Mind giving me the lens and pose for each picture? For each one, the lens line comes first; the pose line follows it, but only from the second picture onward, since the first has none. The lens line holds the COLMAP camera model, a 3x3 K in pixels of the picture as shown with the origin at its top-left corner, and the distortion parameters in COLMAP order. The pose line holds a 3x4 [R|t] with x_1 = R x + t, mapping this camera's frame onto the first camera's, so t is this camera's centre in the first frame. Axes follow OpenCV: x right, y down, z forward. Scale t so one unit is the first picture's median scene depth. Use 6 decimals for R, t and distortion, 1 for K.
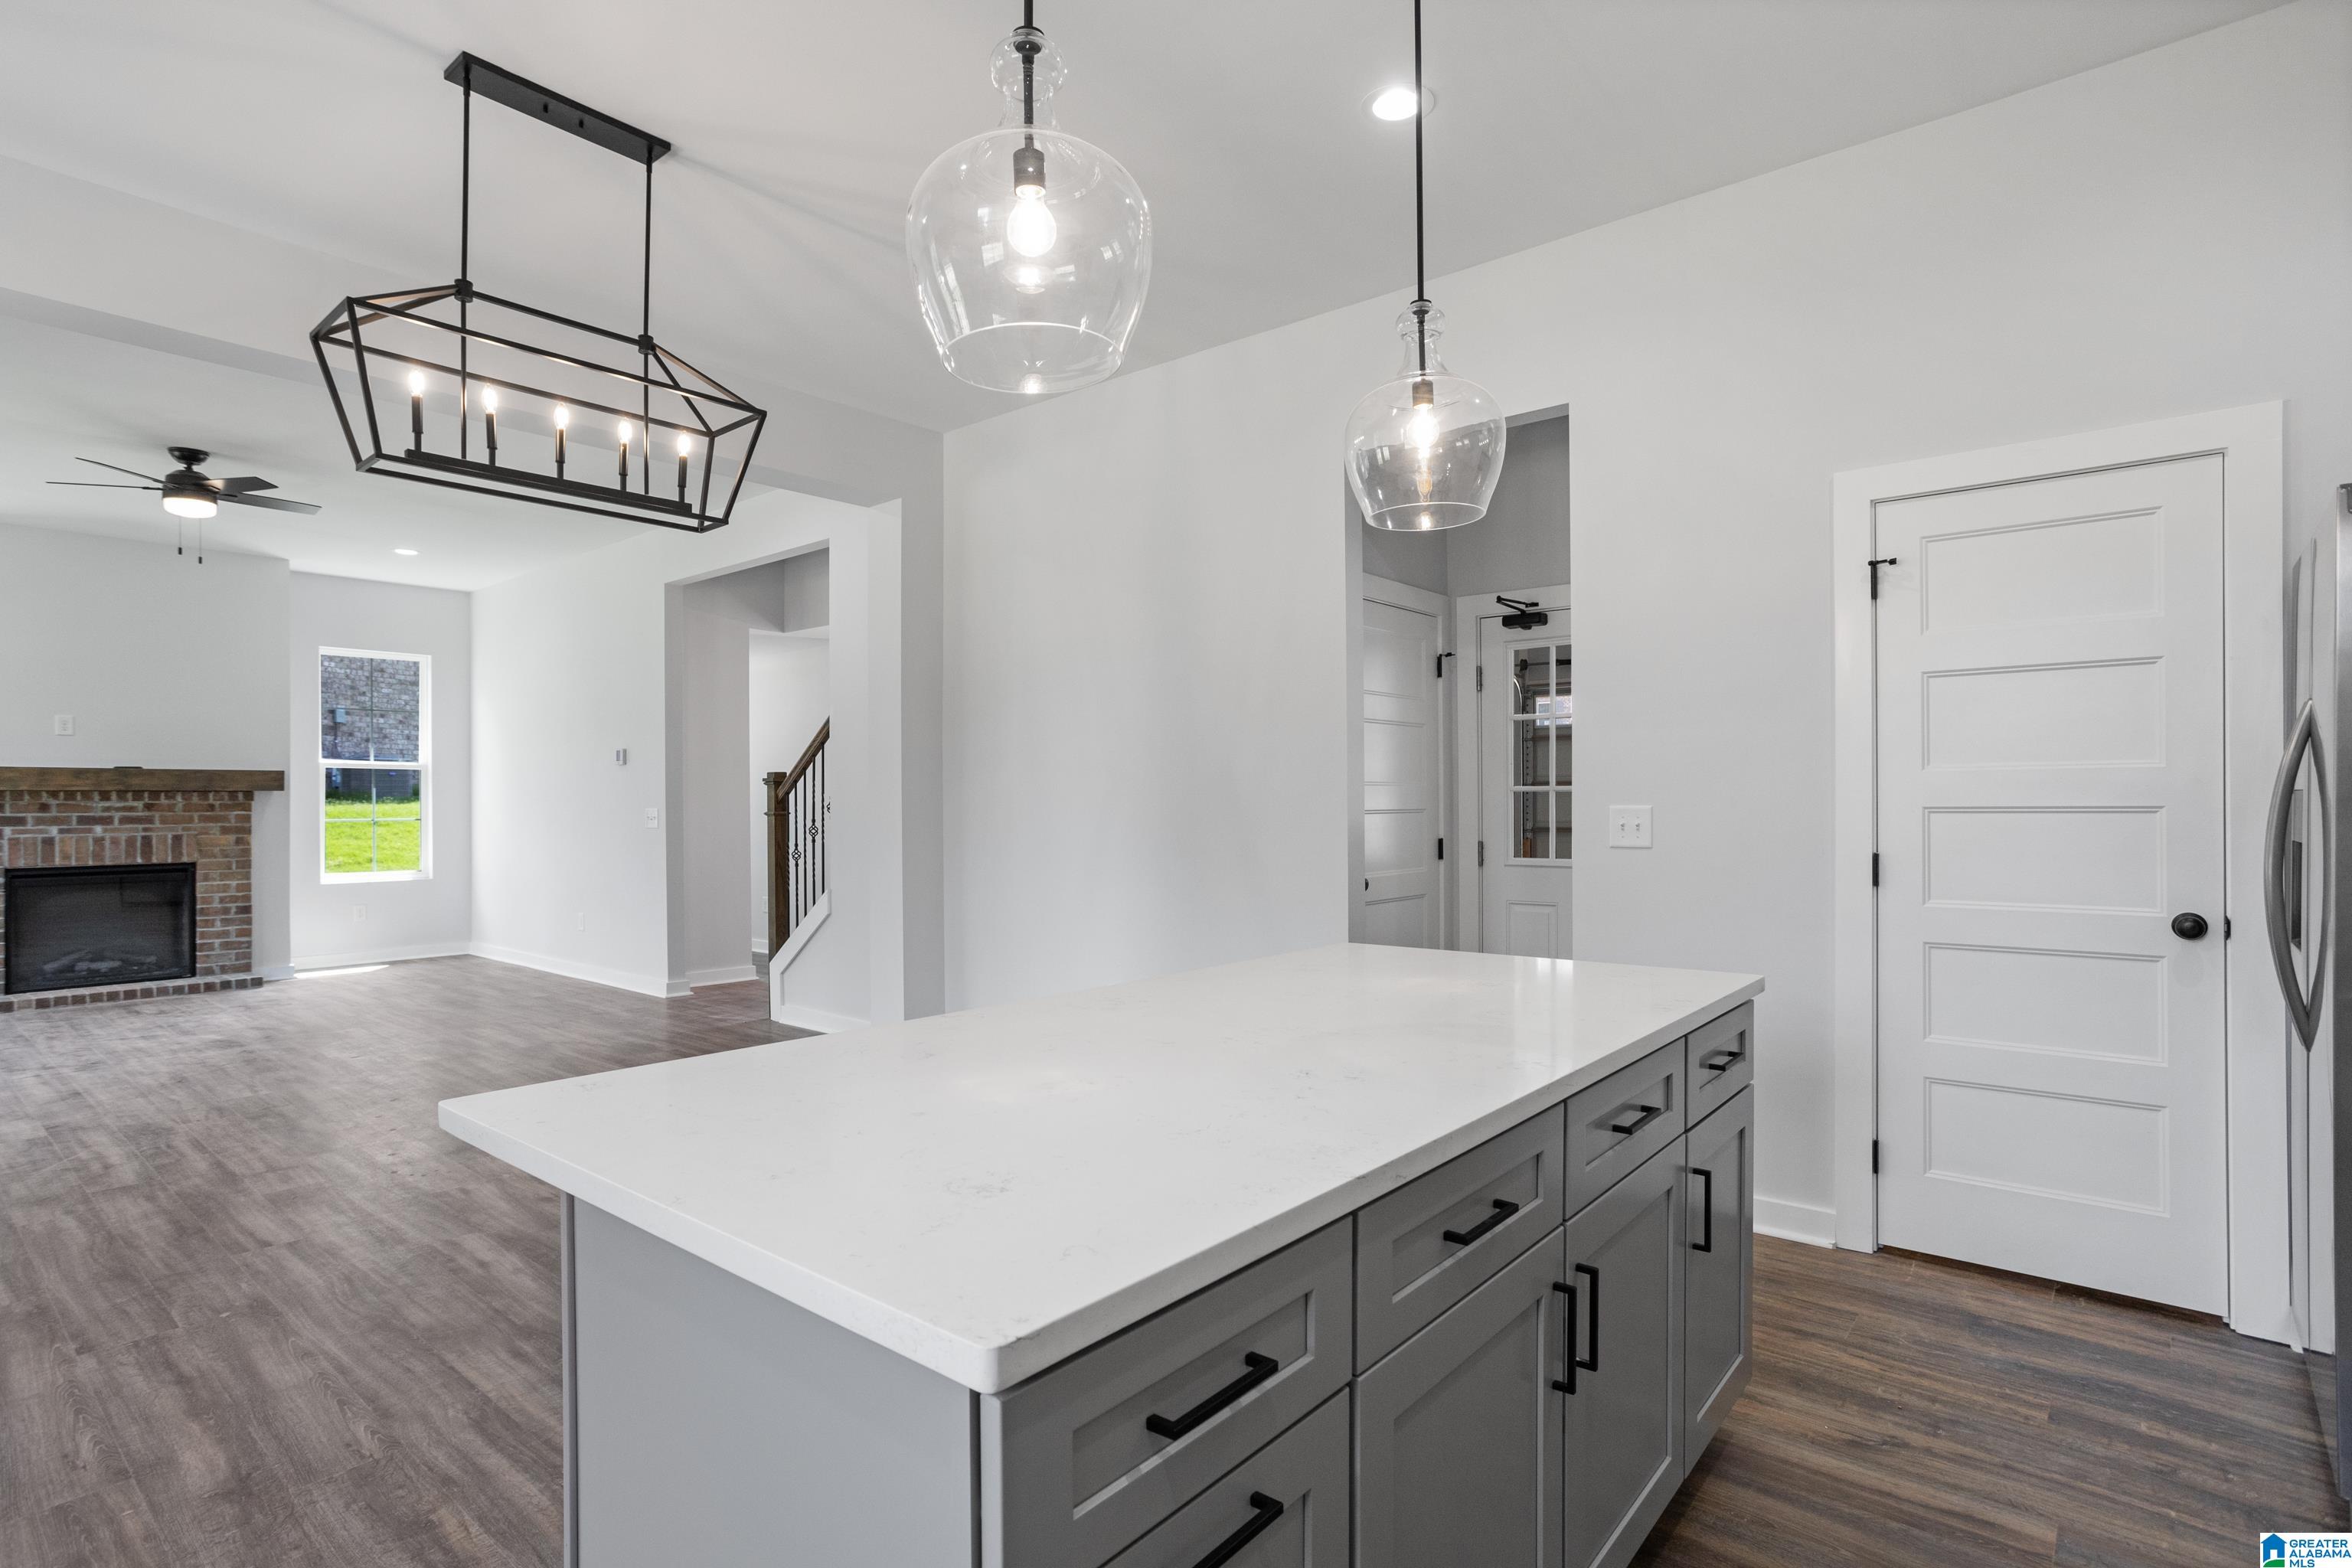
lens RADIAL K [[1149.1, 0, 1170.2], [0, 1149.1, 810.4], [0, 0, 1]] dist [-0.038944, 0.020827]
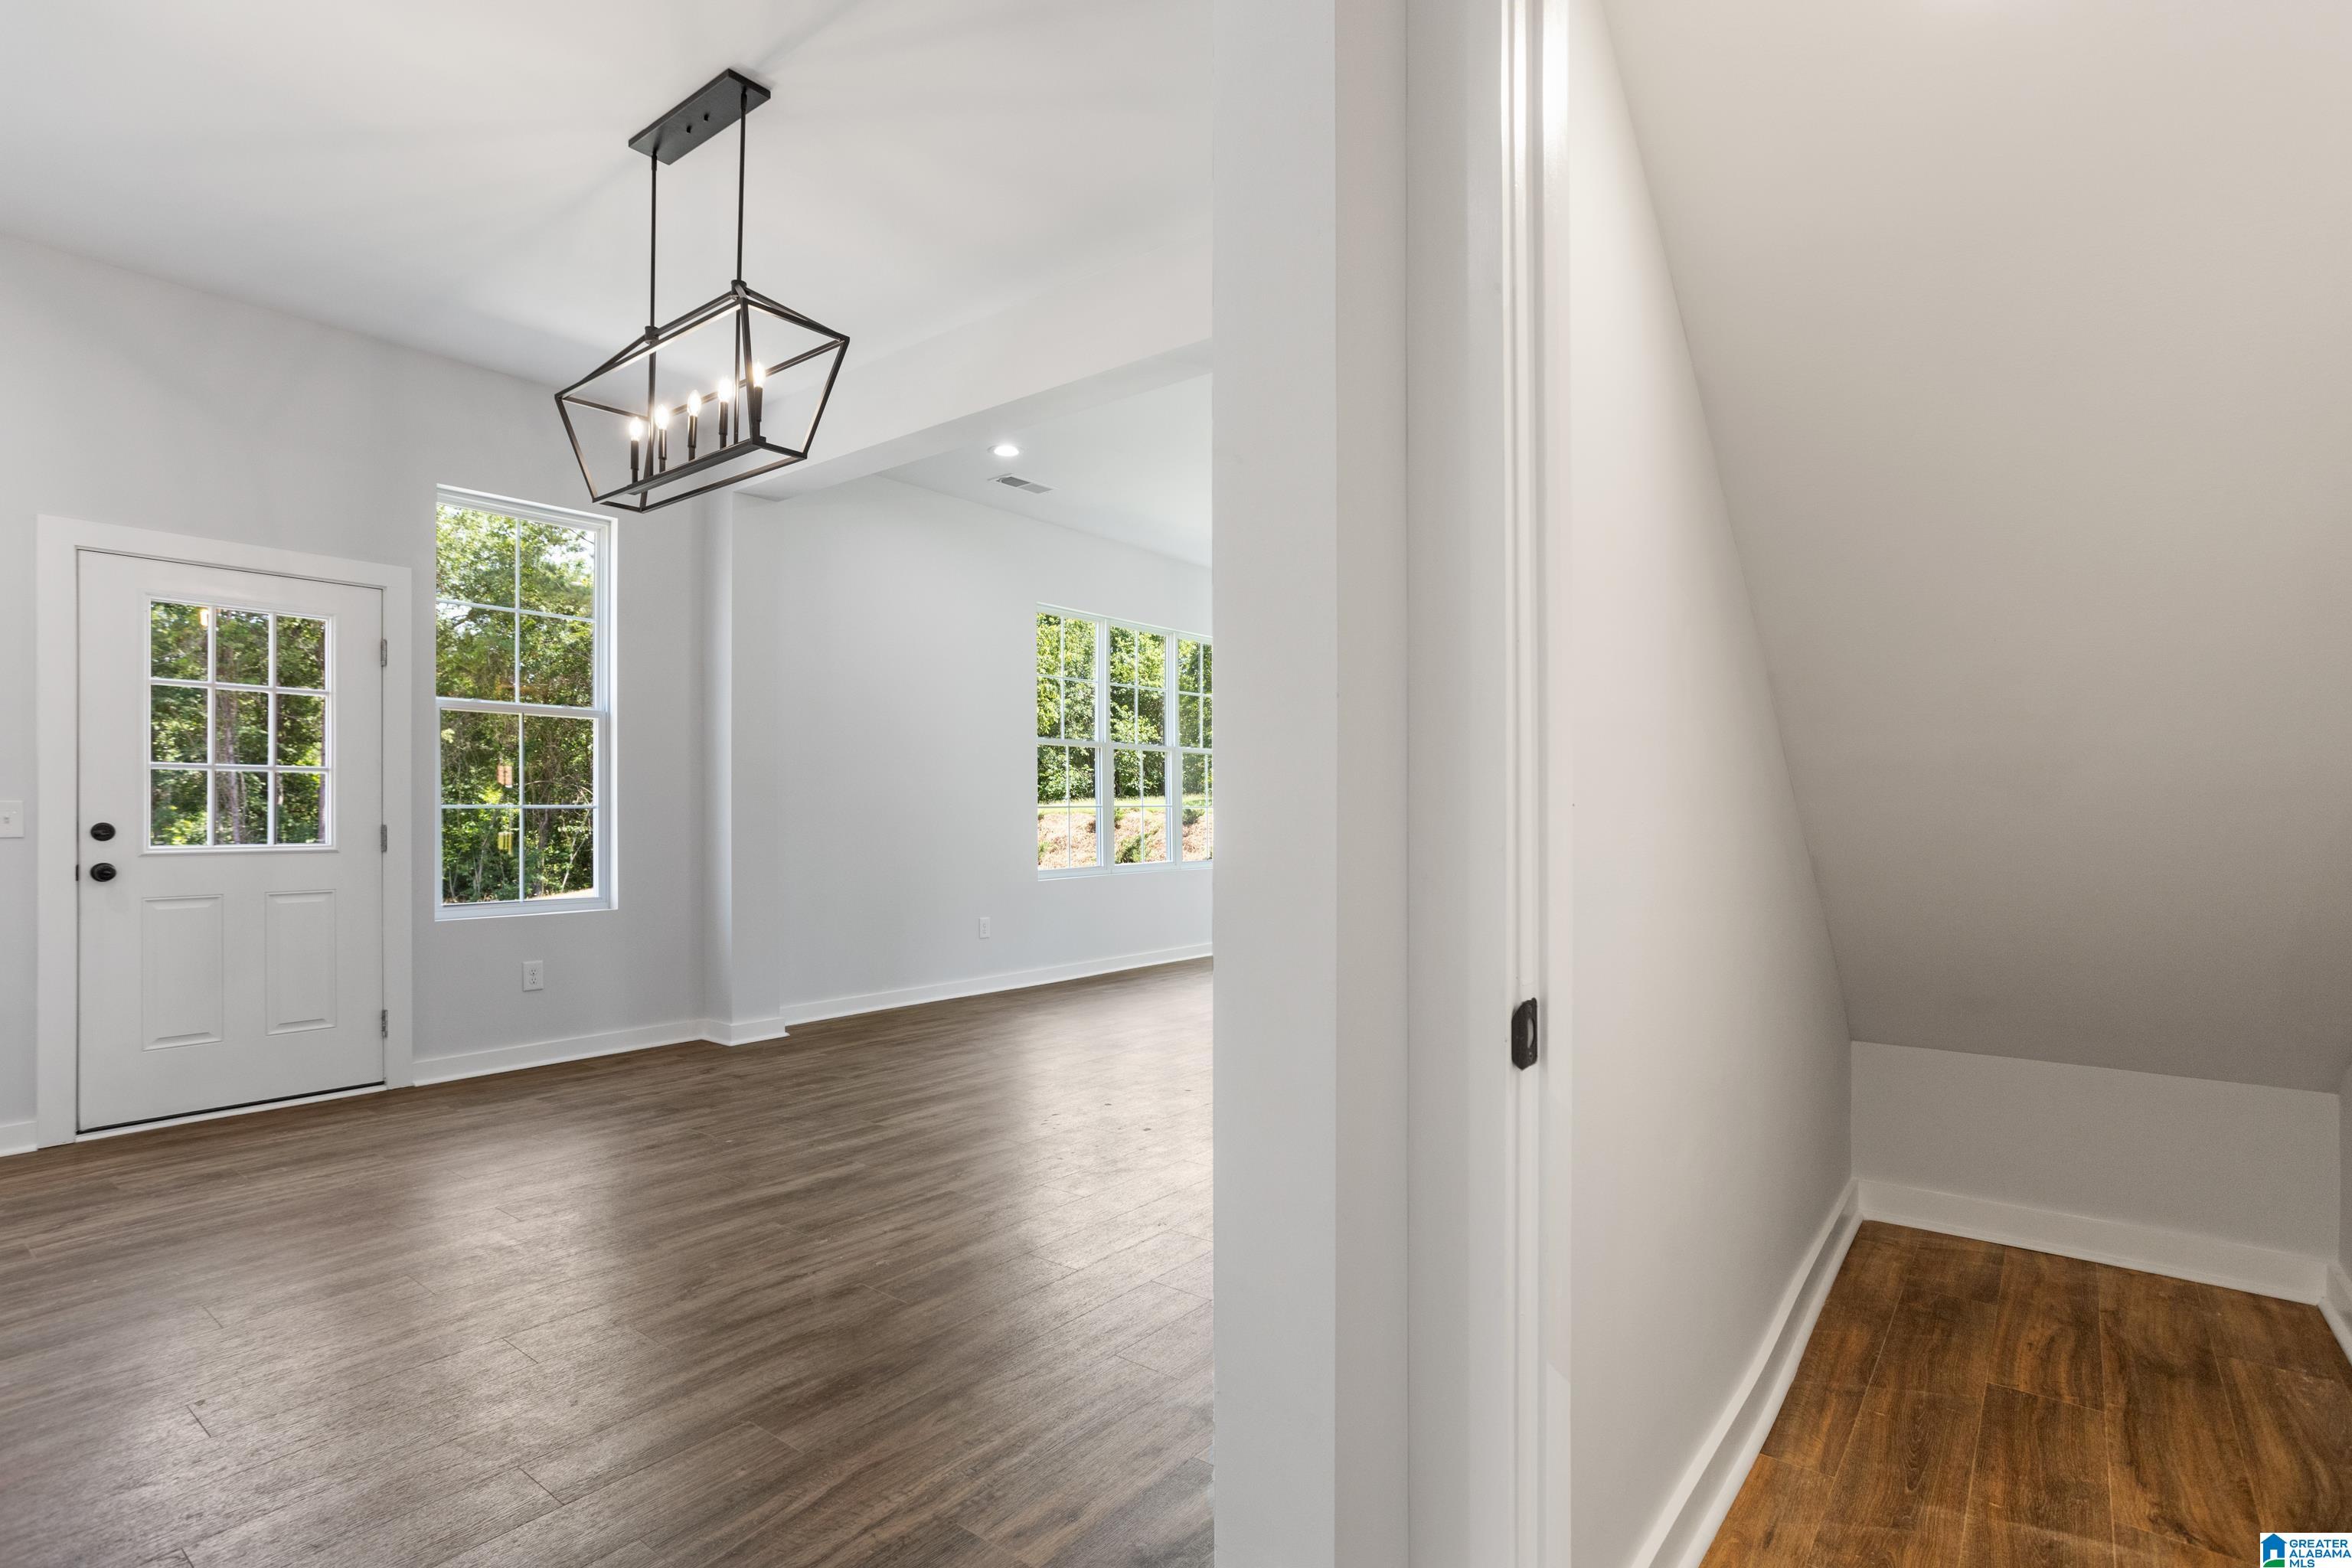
lens RADIAL K [[1149.1, 0, 1144.9], [0, 1149.1, 801.3], [0, 0, 1]] dist [-0.038944, 0.020827]
pose [[0.004570, -0.004809, -0.999978, 0.206949], [-0.001569, 0.999987, -0.004816, 0.013556], [0.999988, 0.001591, 0.004563, 0.551614]]
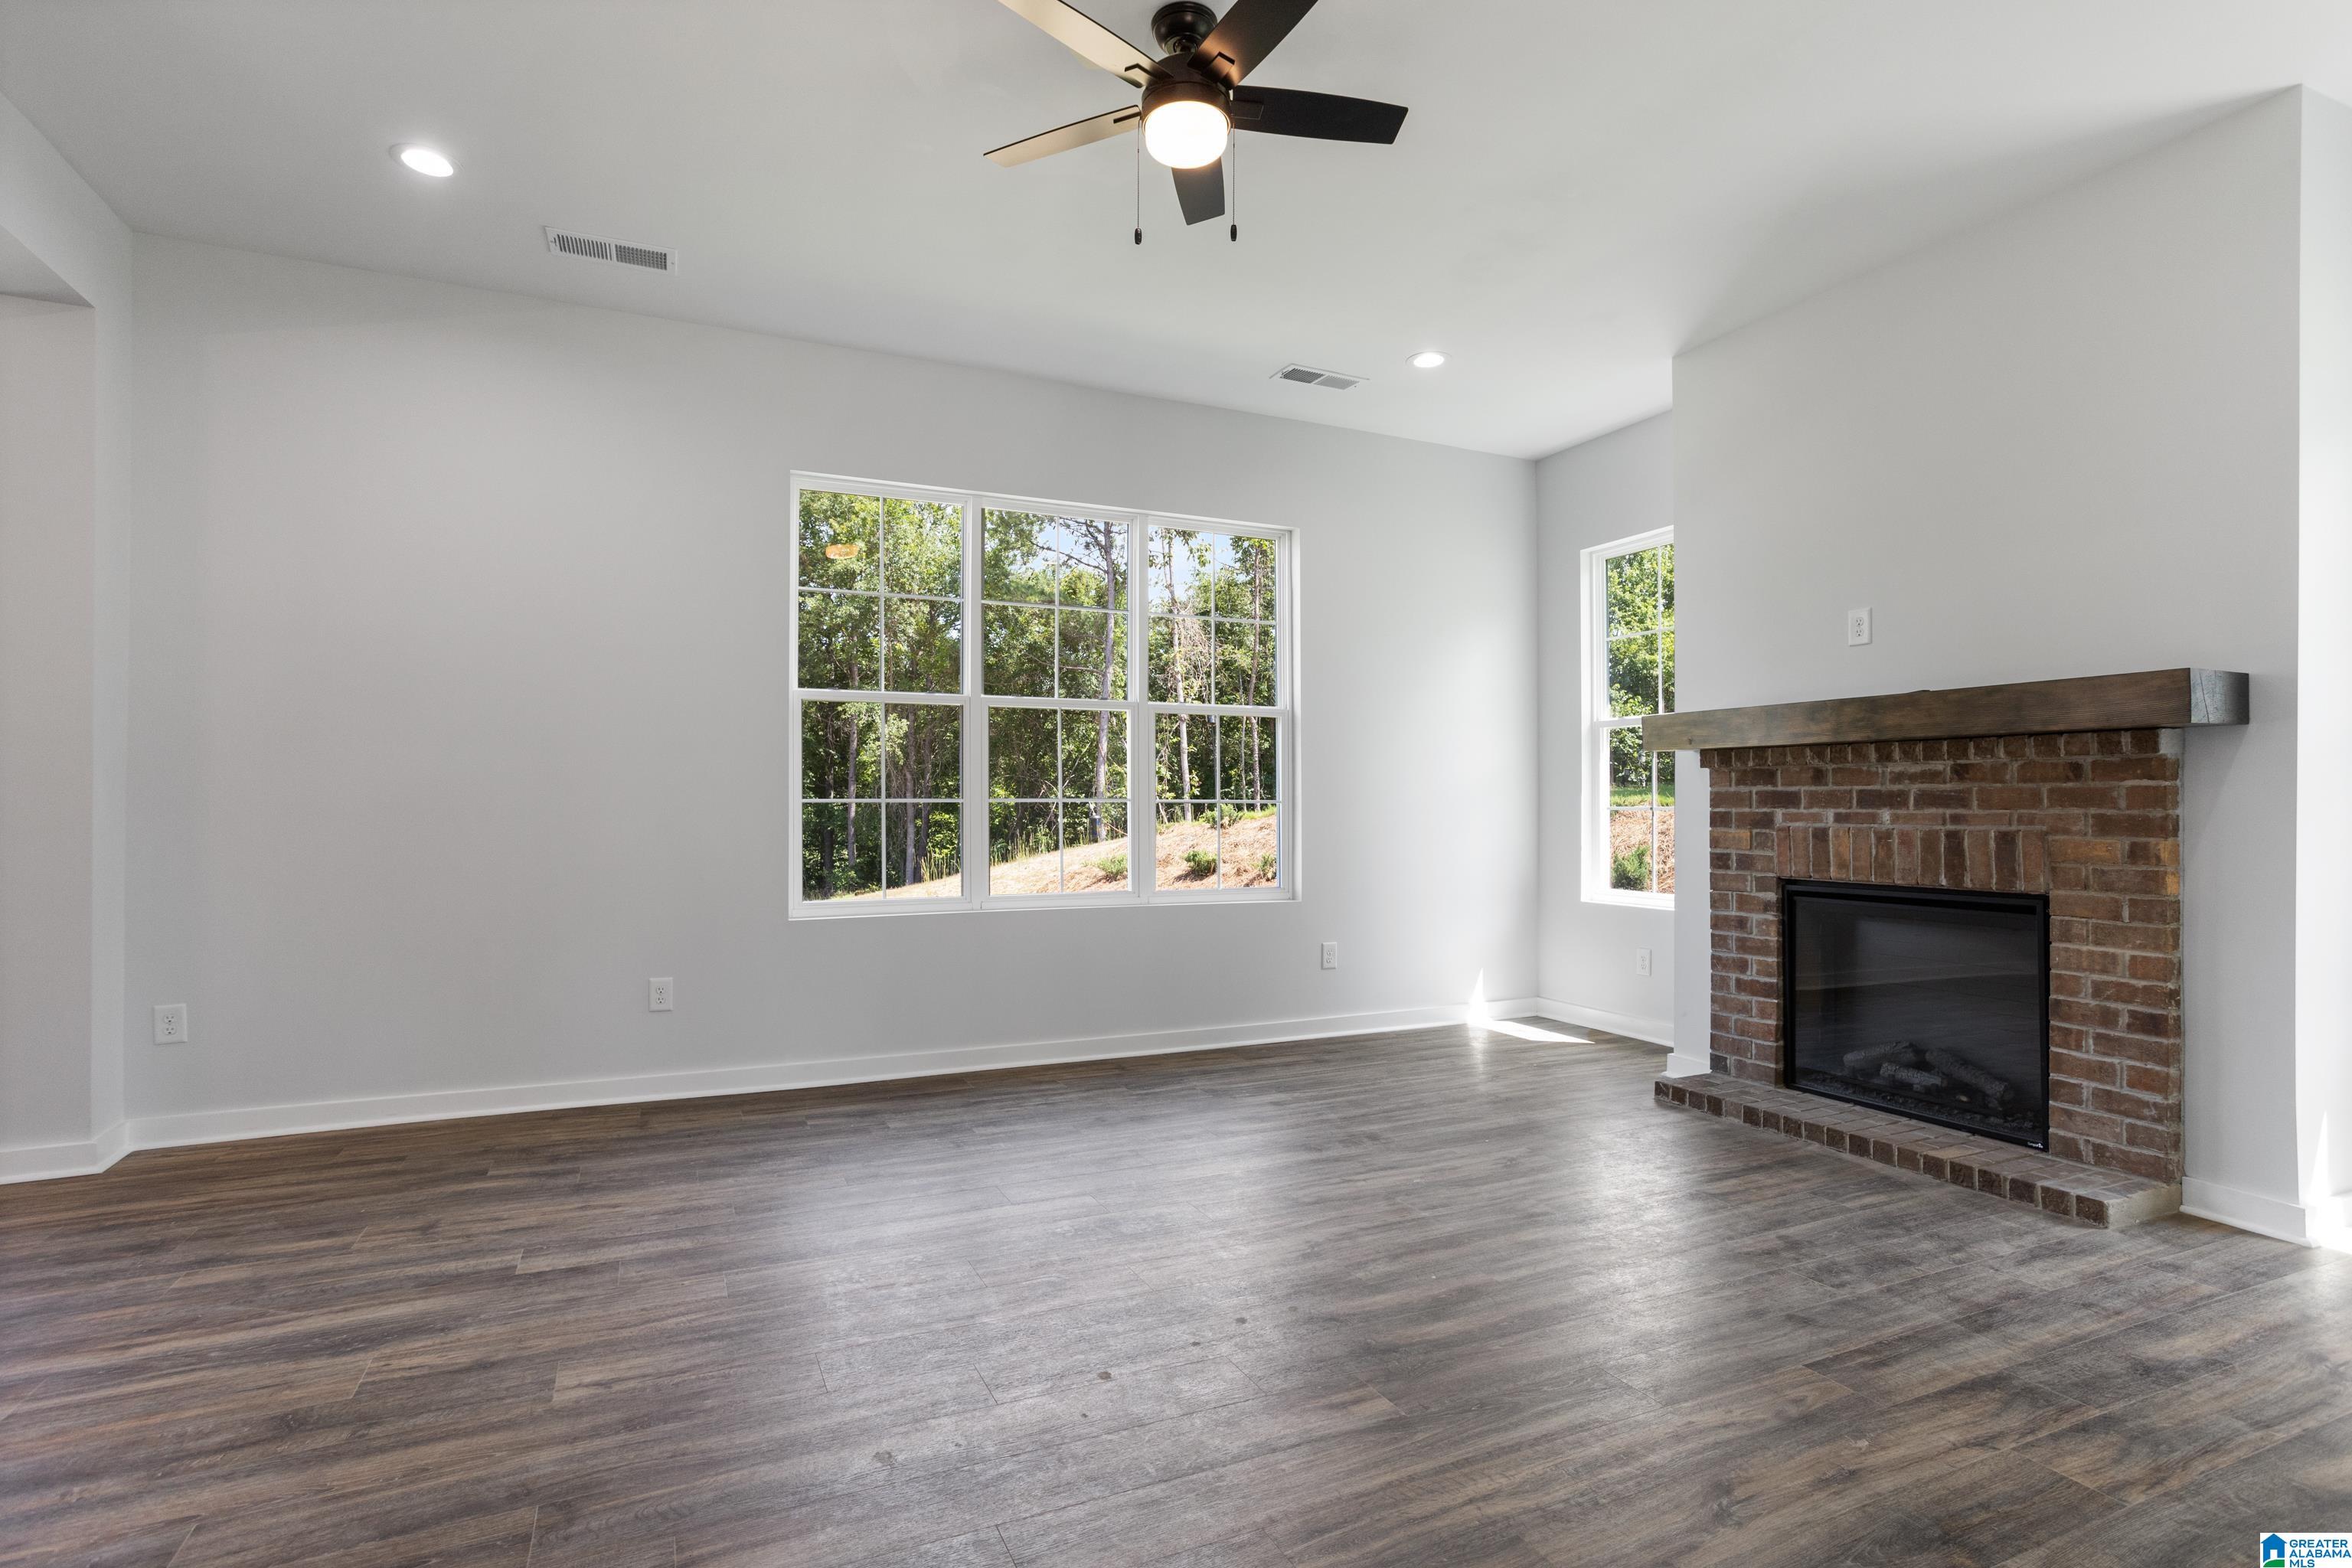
lens RADIAL K [[1149.1, 0, 1226.2], [0, 1149.1, 803.4], [0, 0, 1]] dist [-0.038944, 0.020827]
pose [[-0.427686, 0.002504, -0.903924, -0.339364], [-0.003668, 0.999983, 0.004506, 0.009476], [0.903920, 0.005243, -0.427670, 0.942310]]
